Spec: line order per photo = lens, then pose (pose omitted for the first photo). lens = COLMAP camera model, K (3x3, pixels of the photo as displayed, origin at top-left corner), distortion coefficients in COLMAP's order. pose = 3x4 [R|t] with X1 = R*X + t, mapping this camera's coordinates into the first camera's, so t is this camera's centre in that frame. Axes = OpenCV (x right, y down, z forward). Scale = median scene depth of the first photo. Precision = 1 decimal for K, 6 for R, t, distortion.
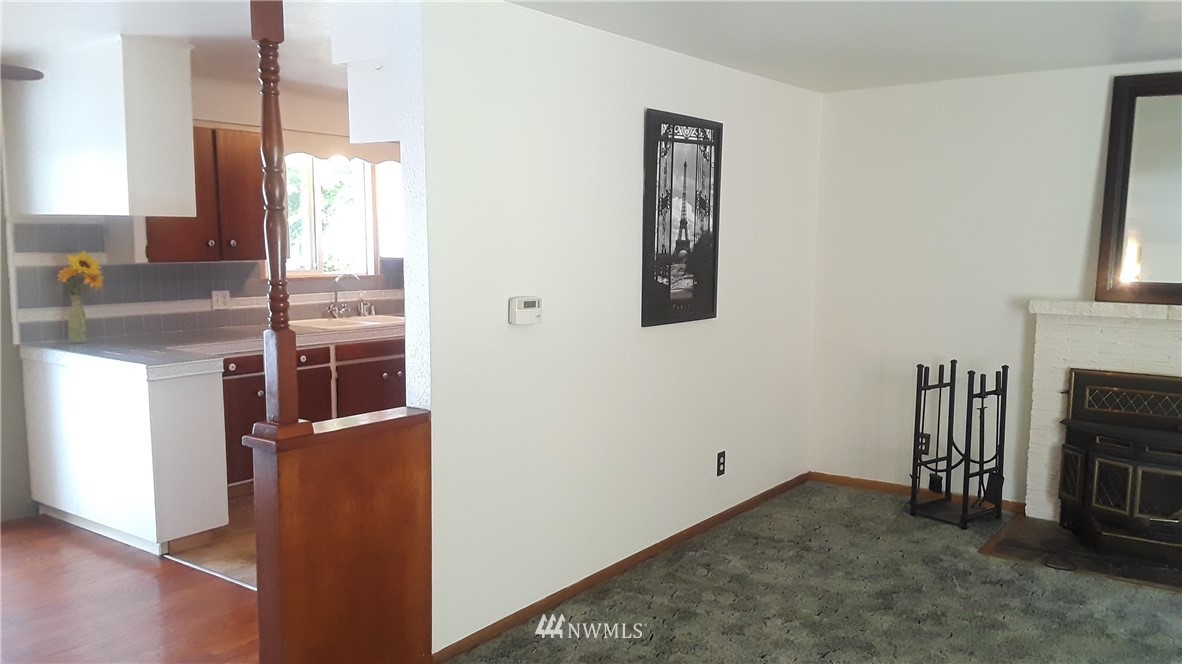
lens RADIAL K [[933.7, 0, 617.7], [0, 933.7, 352.5], [0, 0, 1]] dist [0.143483, -0.230334]
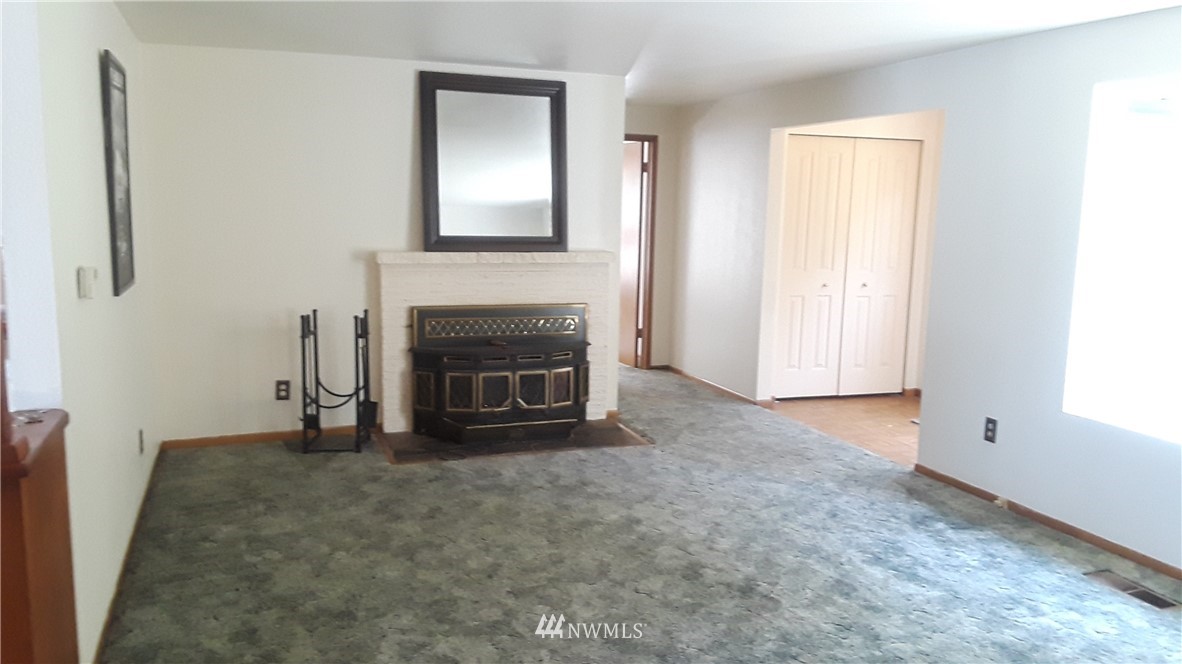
lens RADIAL K [[933.7, 0, 617.7], [0, 933.7, 352.5], [0, 0, 1]] dist [0.143483, -0.230334]
pose [[0.564470, -0.127481, 0.815550, -0.398515], [0.088471, 0.991655, 0.093774, -0.015900], [-0.820699, 0.019219, 0.571037, 0.083489]]
